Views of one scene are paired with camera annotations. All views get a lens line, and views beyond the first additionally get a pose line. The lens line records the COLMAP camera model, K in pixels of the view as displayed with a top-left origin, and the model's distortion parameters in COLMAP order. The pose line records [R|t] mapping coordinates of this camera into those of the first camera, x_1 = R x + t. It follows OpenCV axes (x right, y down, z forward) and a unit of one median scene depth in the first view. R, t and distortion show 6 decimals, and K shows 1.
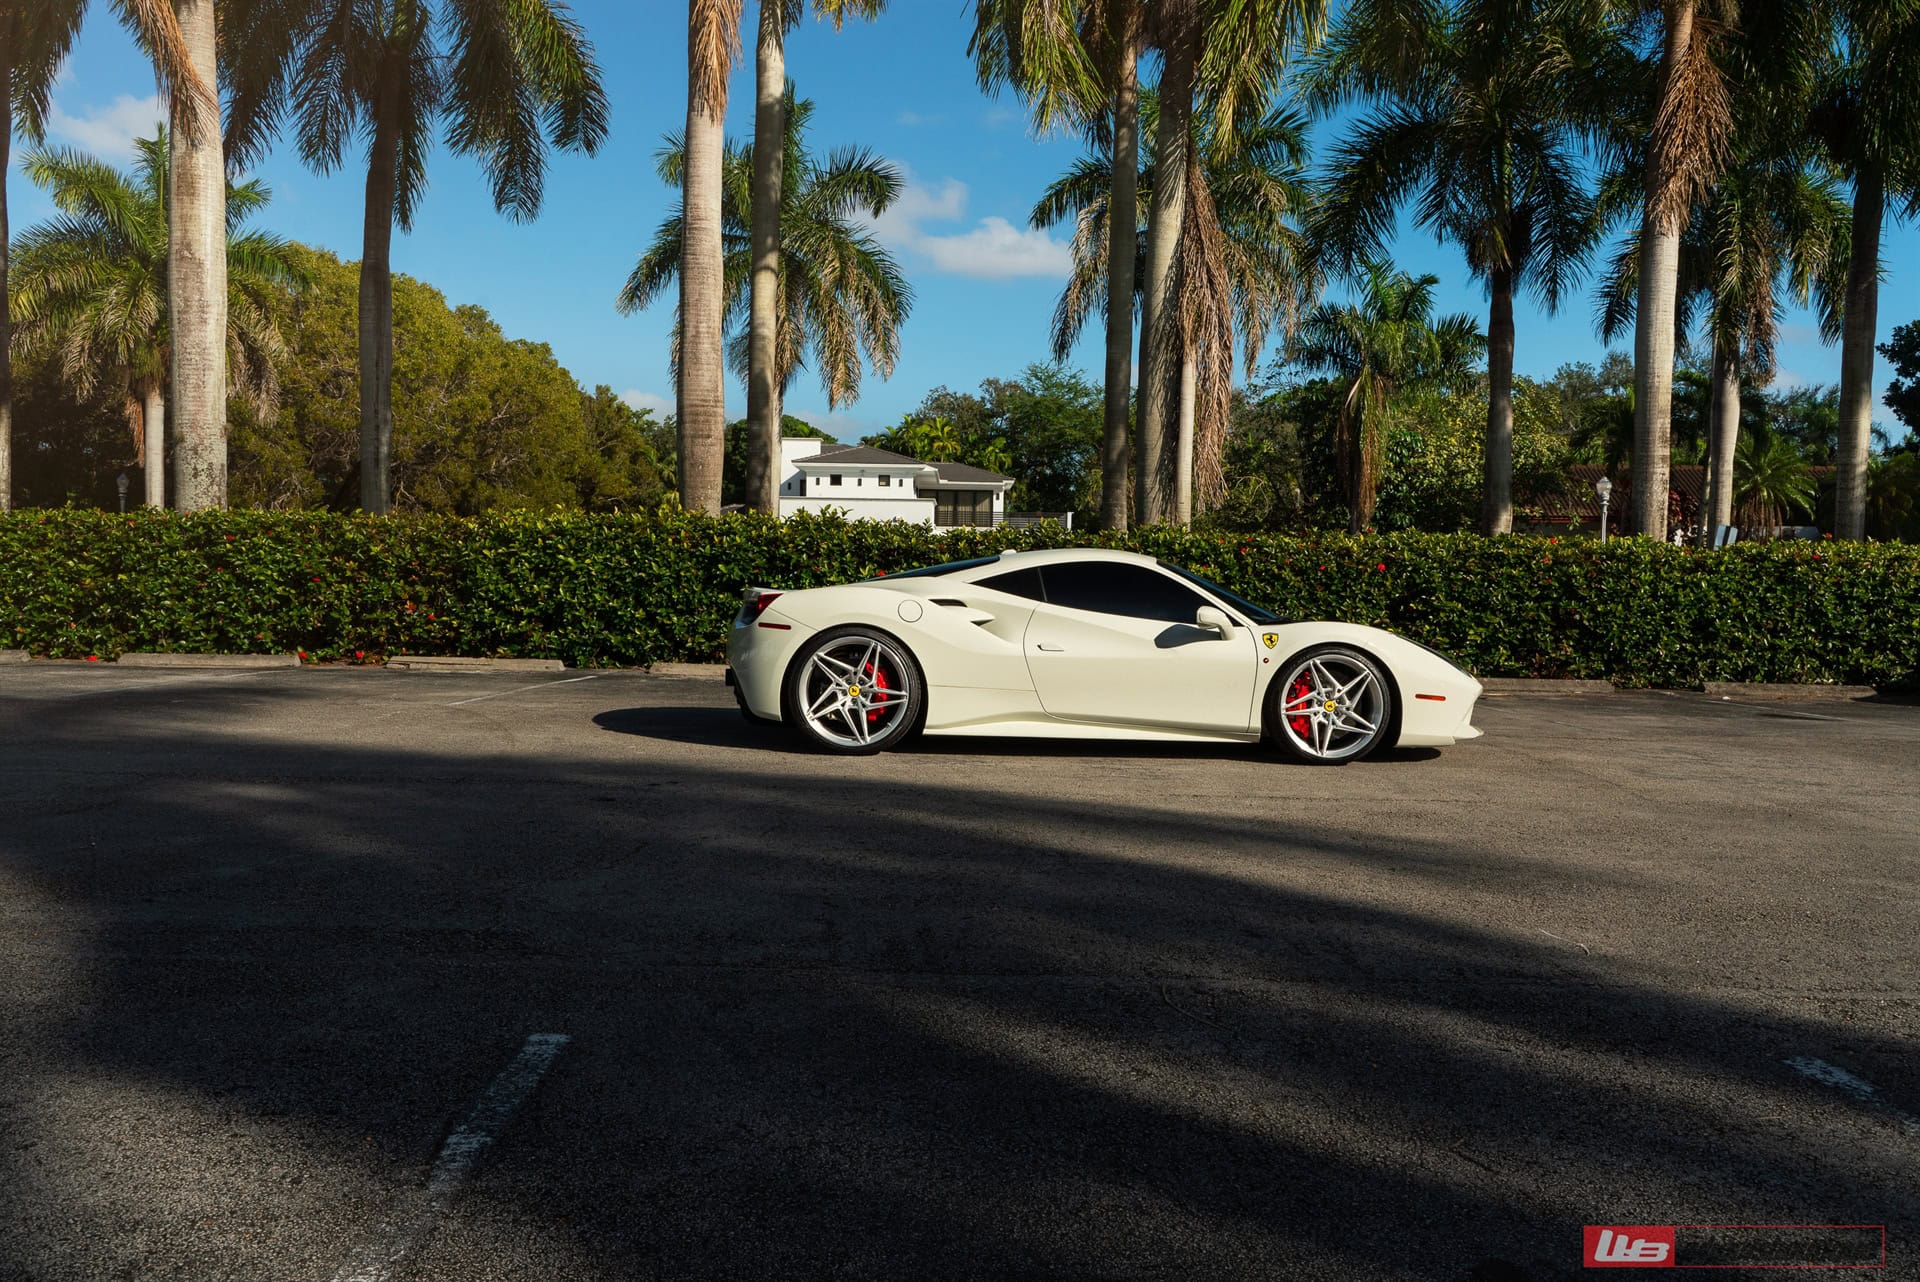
lens RADIAL K [[1569.0, 0, 958.7], [0, 1569.0, 649.9], [0, 0, 1]] dist [0.010894, -0.018572]
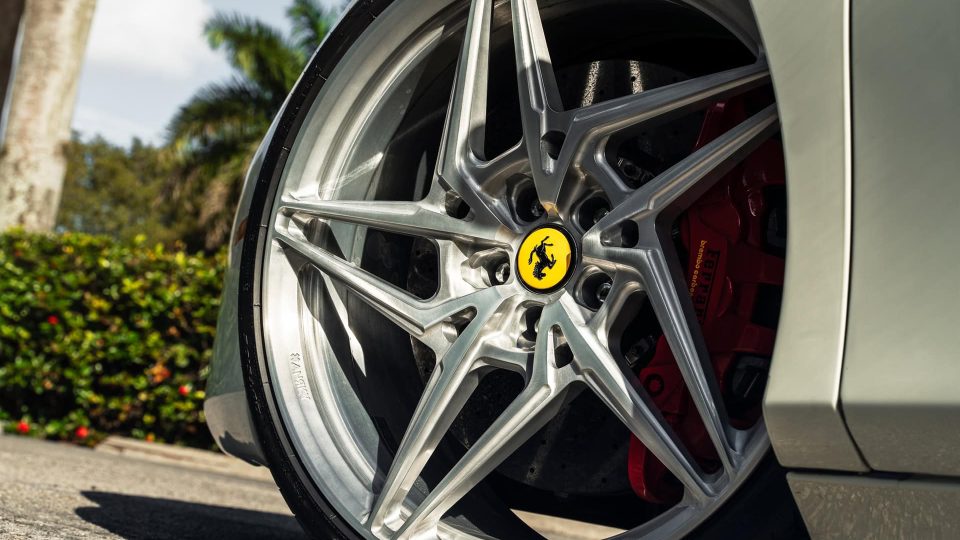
lens RADIAL K [[1589.8, 0, 460.0], [0, 1589.8, 284.7], [0, 0, 1]] dist [0.298545, 0.000000]
pose [[0.897152, 0.077165, -0.434930, 0.071893], [-0.167387, 0.970580, -0.173077, 0.035098], [0.408779, 0.228078, 0.883674, 0.418749]]
